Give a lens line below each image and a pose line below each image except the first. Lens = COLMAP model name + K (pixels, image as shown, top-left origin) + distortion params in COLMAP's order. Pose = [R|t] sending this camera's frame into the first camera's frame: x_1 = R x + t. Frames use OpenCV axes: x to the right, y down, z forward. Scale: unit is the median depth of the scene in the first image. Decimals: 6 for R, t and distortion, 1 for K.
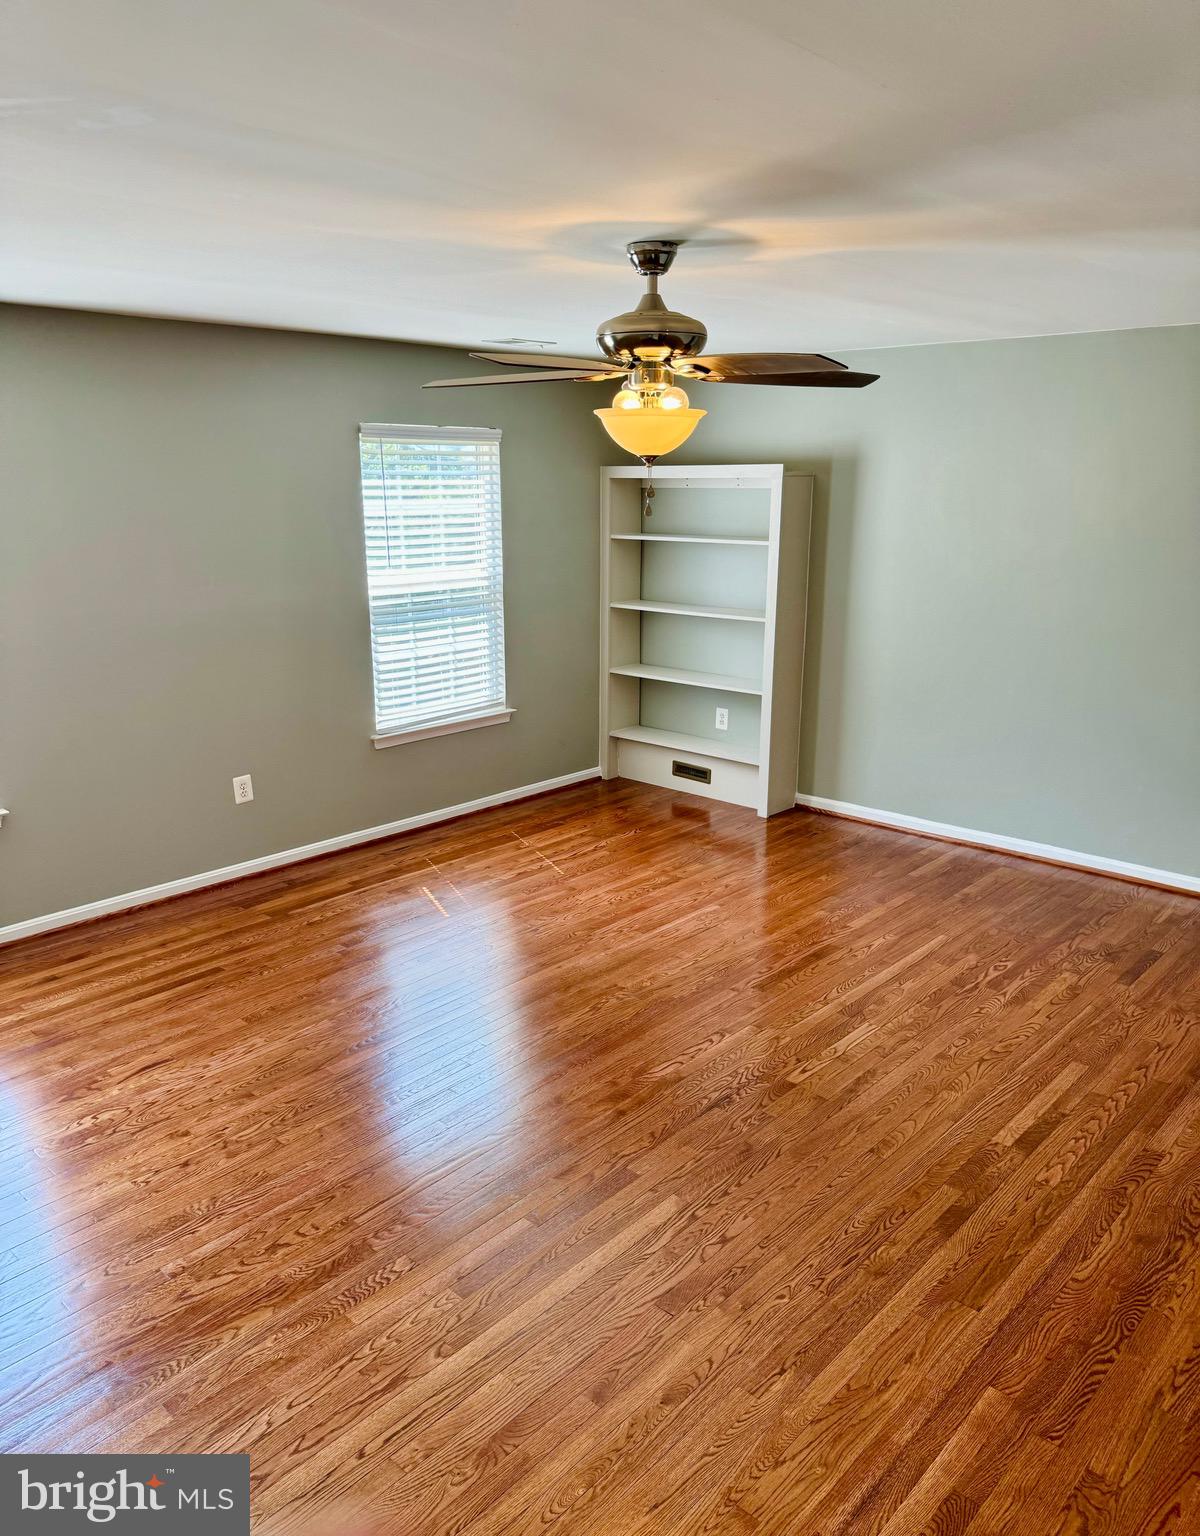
lens RADIAL K [[1190.0, 0, 591.8], [0, 1190.0, 767.3], [0, 0, 1]] dist [0.003267, -0.011827]
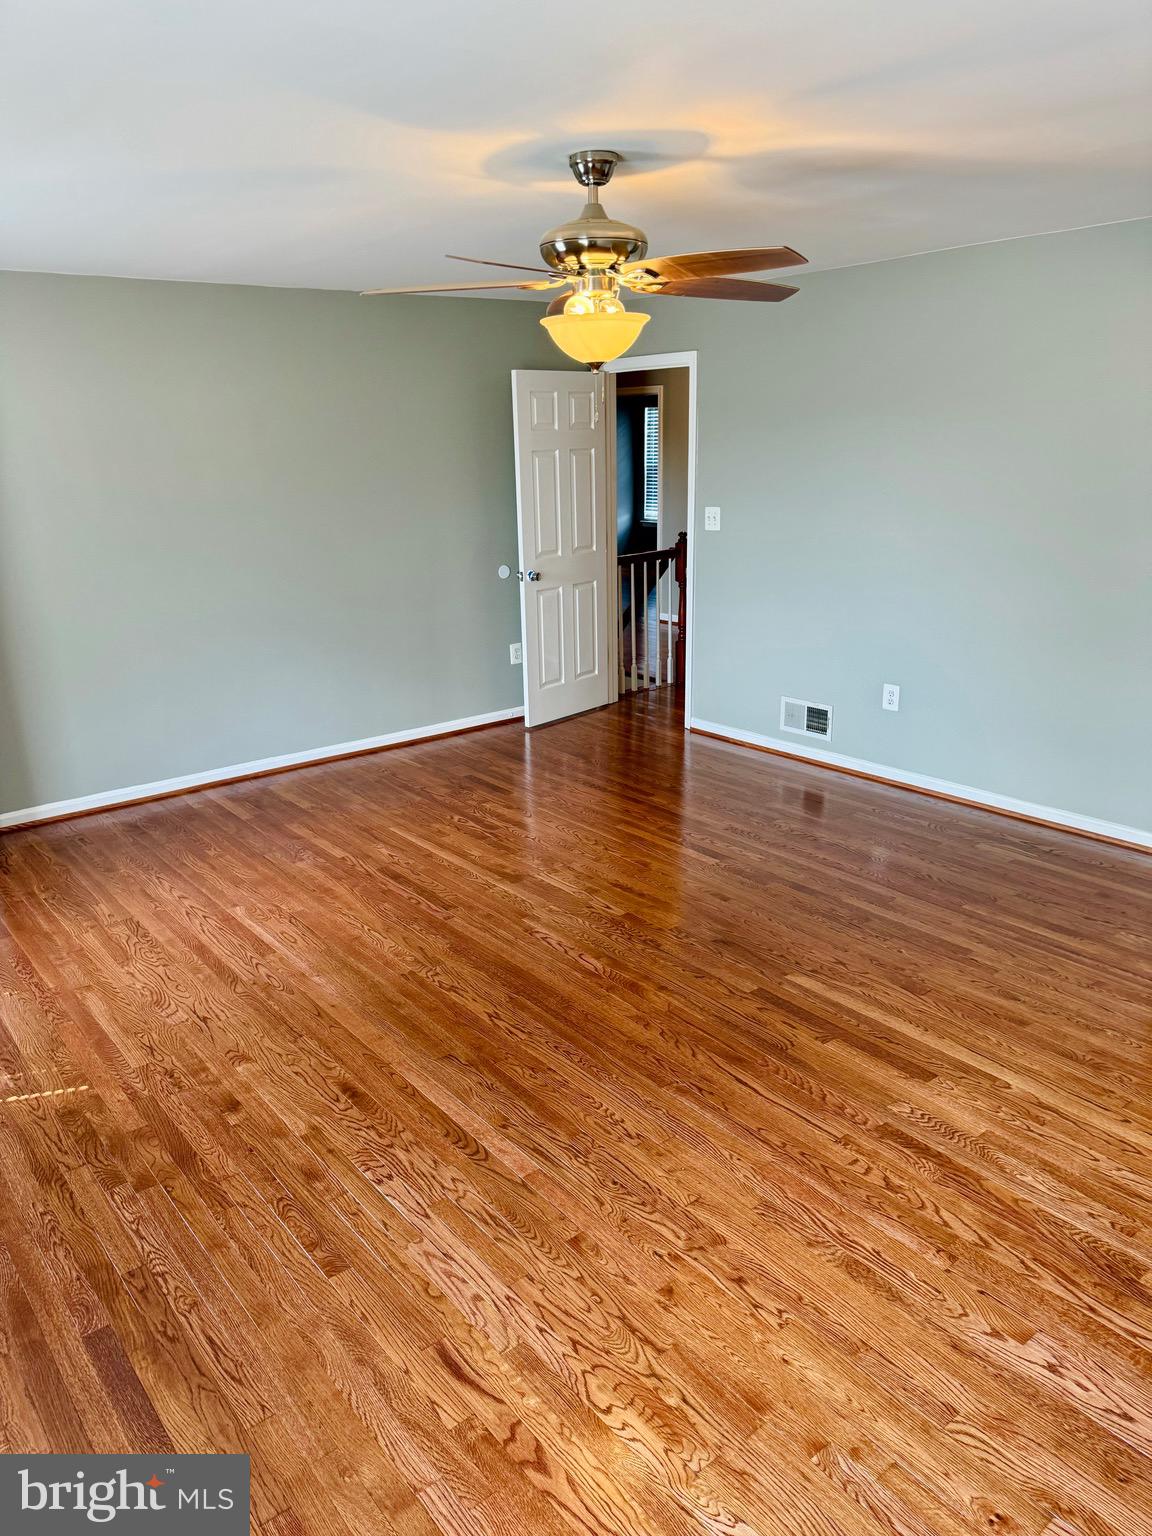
lens RADIAL K [[1076.7, 0, 572.3], [0, 1076.7, 770.6], [0, 0, 1]] dist [0.001823, -0.023272]
pose [[0.146170, -0.303642, 0.941507, -0.936016], [0.274049, 0.926910, 0.256388, -0.185112], [-0.950543, 0.220543, 0.218699, 0.900773]]
